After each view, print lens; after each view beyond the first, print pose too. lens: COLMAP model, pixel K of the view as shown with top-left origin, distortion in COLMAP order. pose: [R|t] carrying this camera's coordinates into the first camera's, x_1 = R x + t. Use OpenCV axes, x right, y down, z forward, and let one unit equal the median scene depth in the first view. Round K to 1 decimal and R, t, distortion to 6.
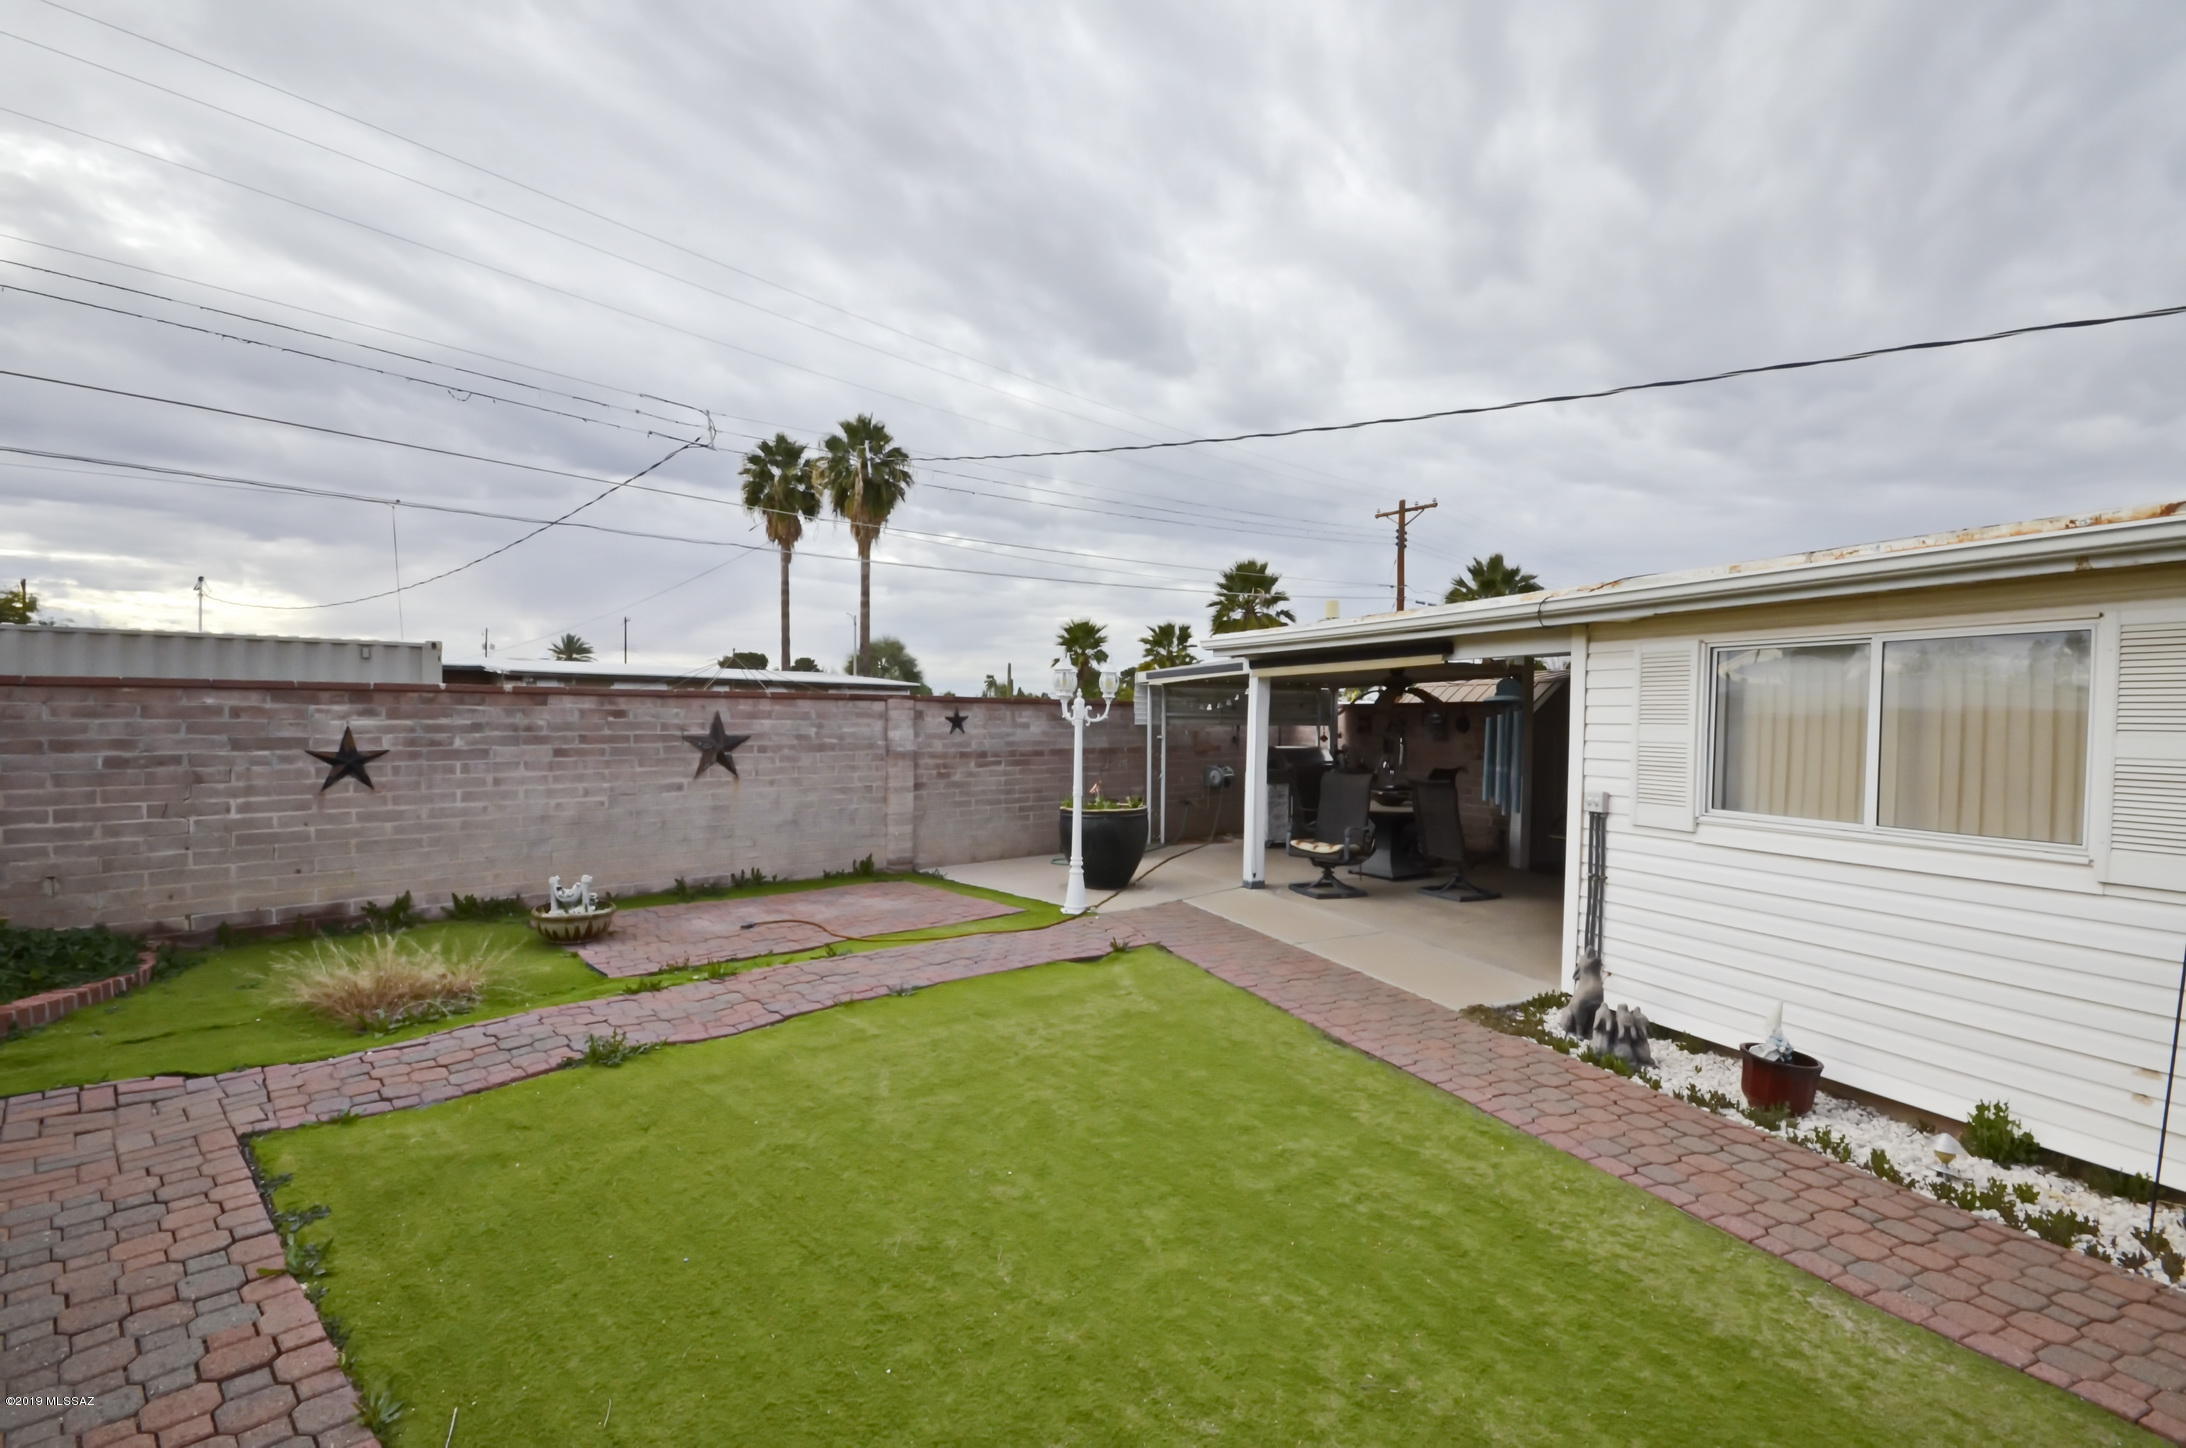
lens RADIAL K [[1026.4, 0, 1022.0], [0, 1026.4, 737.7], [0, 0, 1]] dist [0.002846, -0.010605]
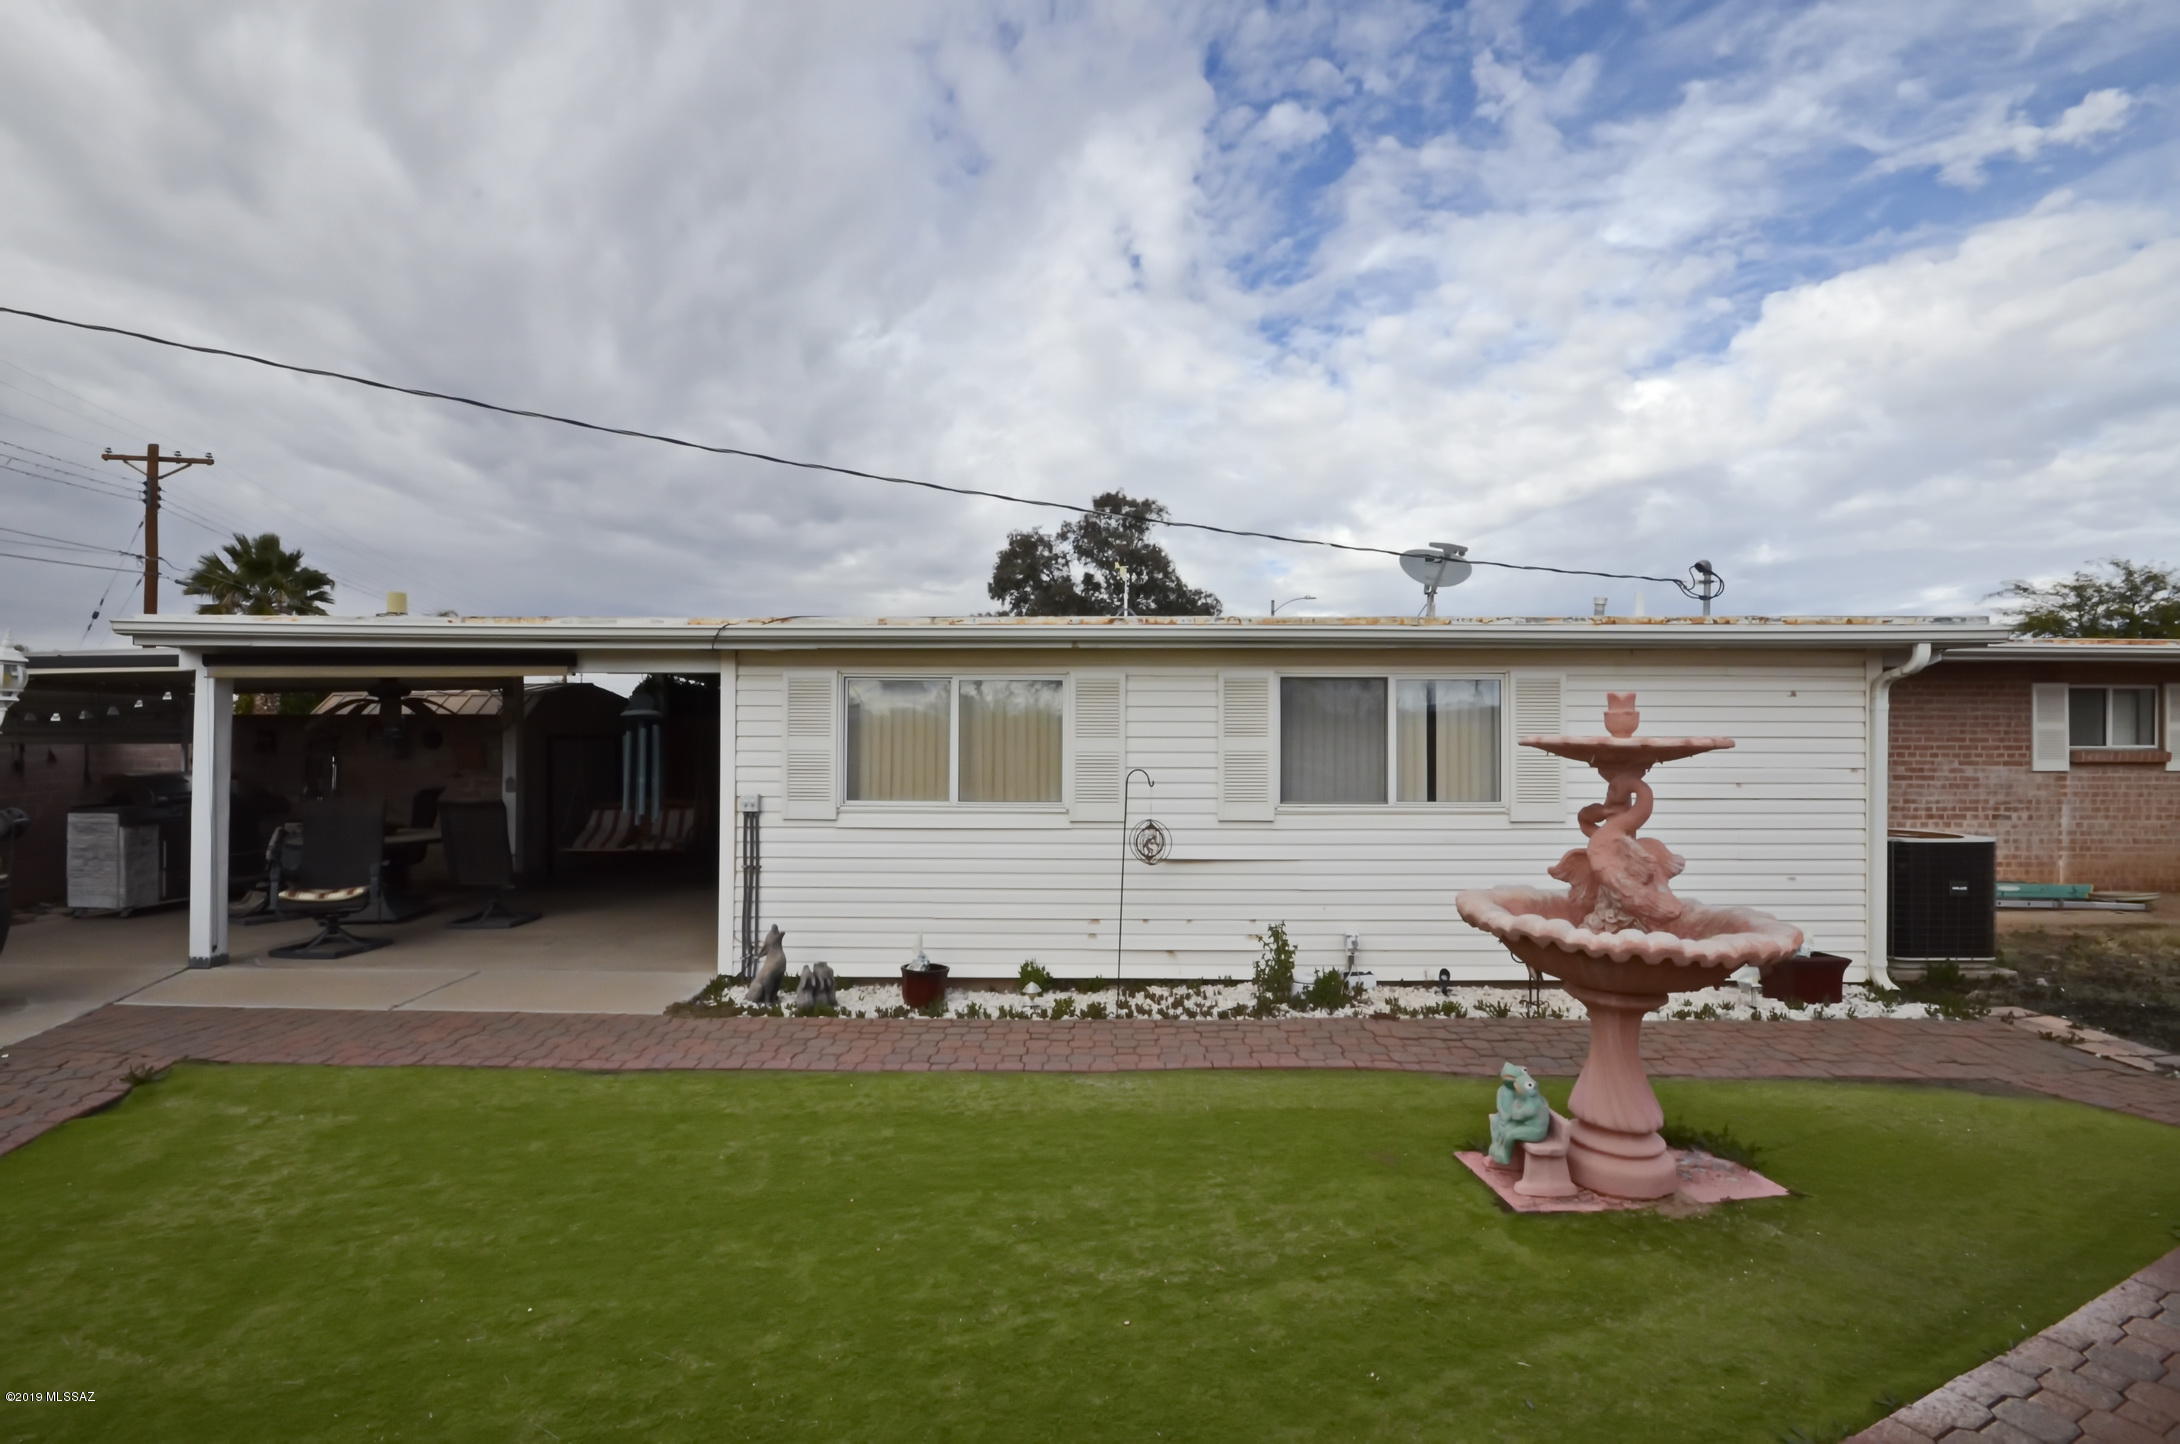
lens RADIAL K [[1009.2, 0, 1207.5], [0, 1009.2, 731.7], [0, 0, 1]] dist [-0.003246, -0.001281]
pose [[0.275097, -0.002586, 0.961413, -0.395206], [0.021682, 0.999759, -0.003515, -0.003122], [-0.961172, 0.021812, 0.275086, 0.181436]]
